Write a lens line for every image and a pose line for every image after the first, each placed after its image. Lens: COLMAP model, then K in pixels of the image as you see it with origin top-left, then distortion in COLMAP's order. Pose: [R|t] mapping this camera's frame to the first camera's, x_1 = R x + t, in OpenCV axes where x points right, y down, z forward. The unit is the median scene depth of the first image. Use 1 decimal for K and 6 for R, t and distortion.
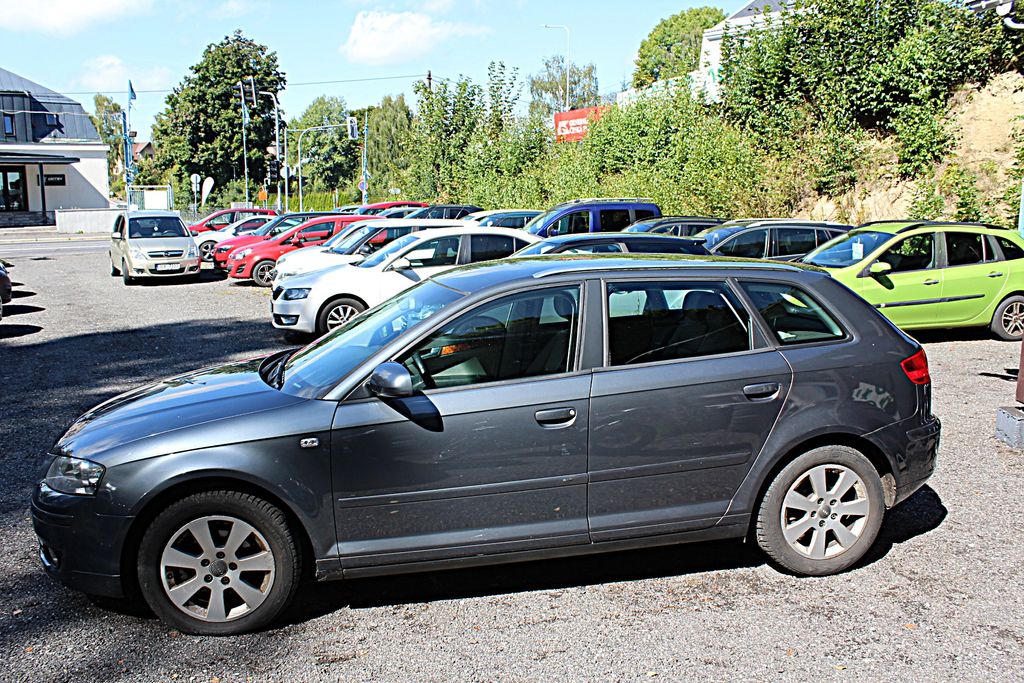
lens RADIAL K [[893.3, 0, 512.0], [0, 893.3, 341.5], [0, 0, 1]] dist [-0.157486, 0.143559]
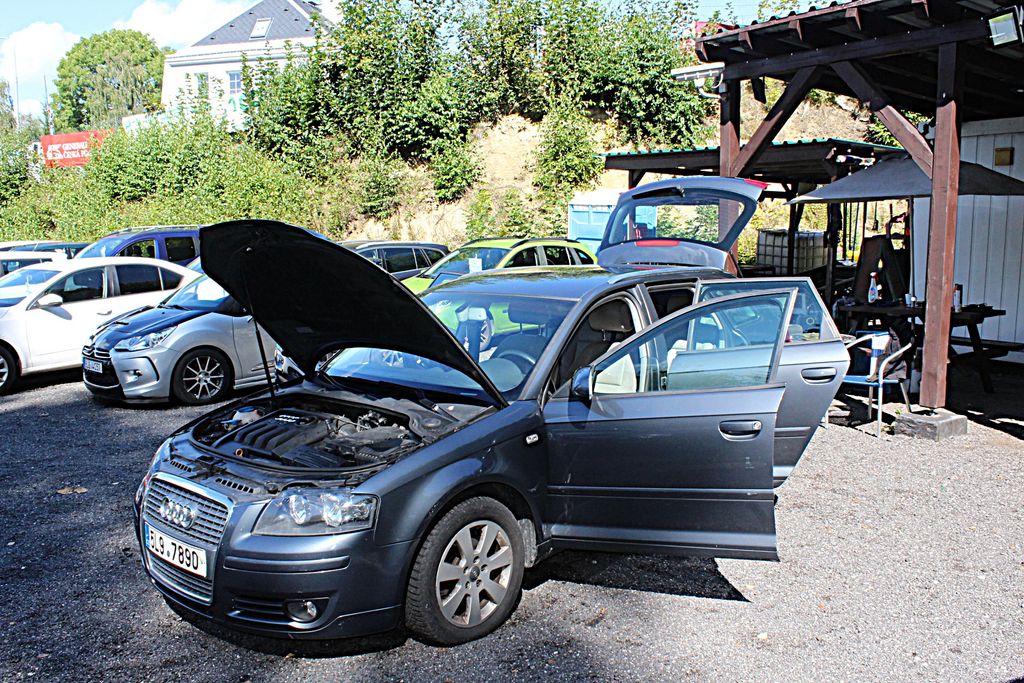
lens RADIAL K [[881.1, 0, 512.0], [0, 881.1, 341.5], [0, 0, 1]] dist [-0.162382, 0.146975]
pose [[0.800611, -0.083664, 0.593315, -0.176820], [0.099446, 0.995024, 0.006118, -0.003158], [-0.590874, 0.054105, 0.804947, 0.024449]]
